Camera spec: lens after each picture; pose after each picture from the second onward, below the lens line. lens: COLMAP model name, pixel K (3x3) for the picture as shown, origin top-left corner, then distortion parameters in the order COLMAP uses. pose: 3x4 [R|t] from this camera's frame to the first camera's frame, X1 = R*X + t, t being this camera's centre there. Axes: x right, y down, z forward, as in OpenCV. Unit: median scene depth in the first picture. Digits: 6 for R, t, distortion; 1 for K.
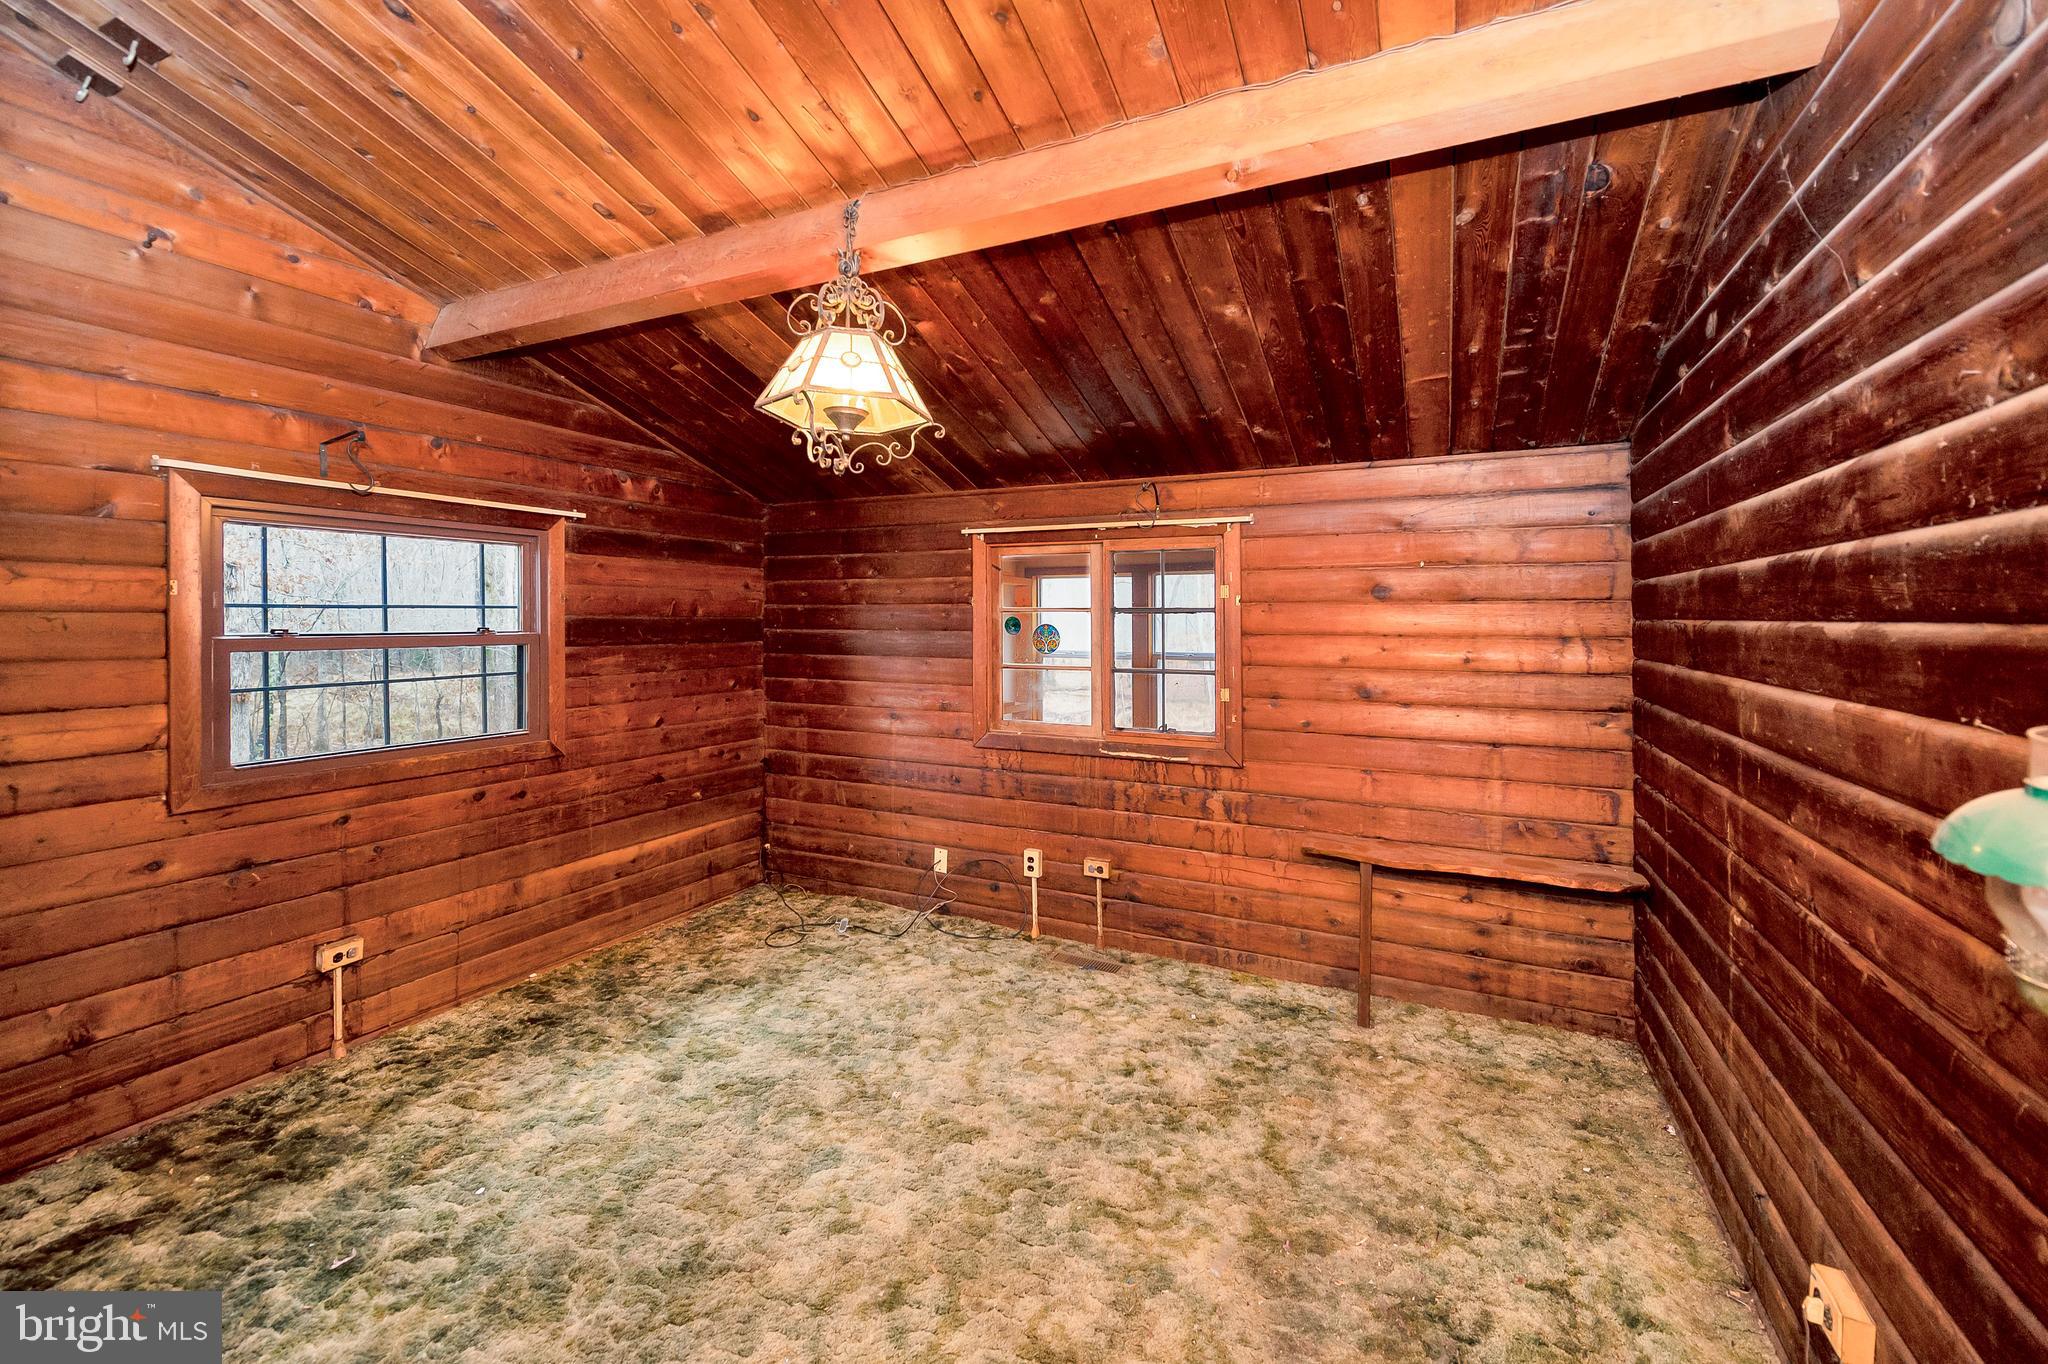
lens RADIAL K [[833.8, 0, 1043.7], [0, 833.8, 623.7], [0, 0, 1]] dist [-0.007075, 0.001161]
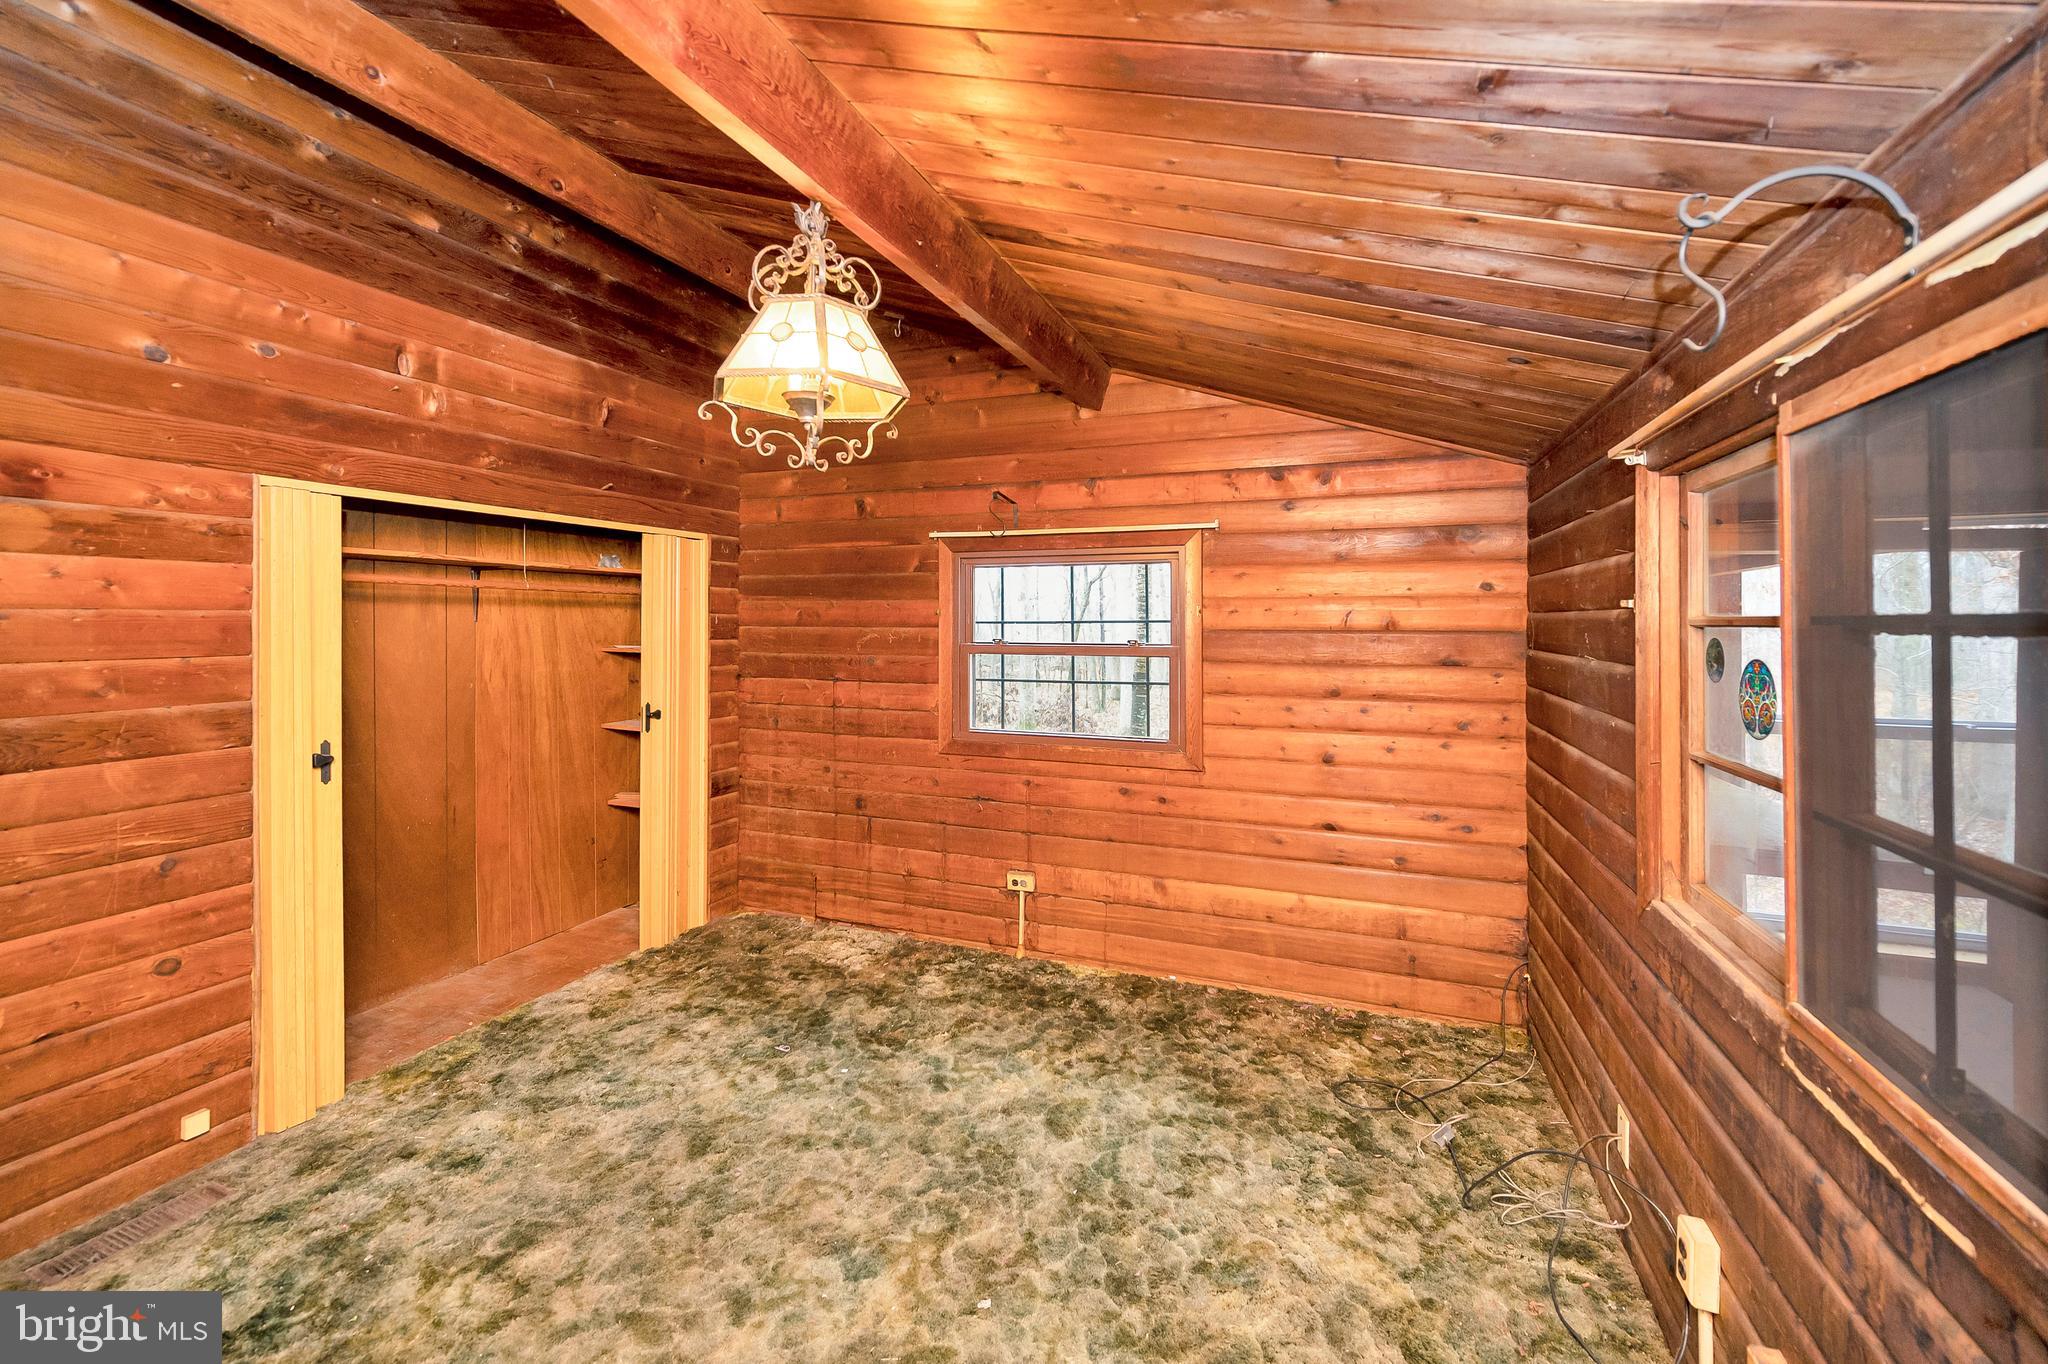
lens RADIAL K [[833.8, 0, 1013.1], [0, 833.8, 622.0], [0, 0, 1]] dist [-0.007075, 0.001161]
pose [[0.059691, -0.007049, -0.998192, 0.480922], [-0.007690, 0.999942, -0.007521, -0.010409], [0.998187, 0.008125, 0.059633, 0.873277]]
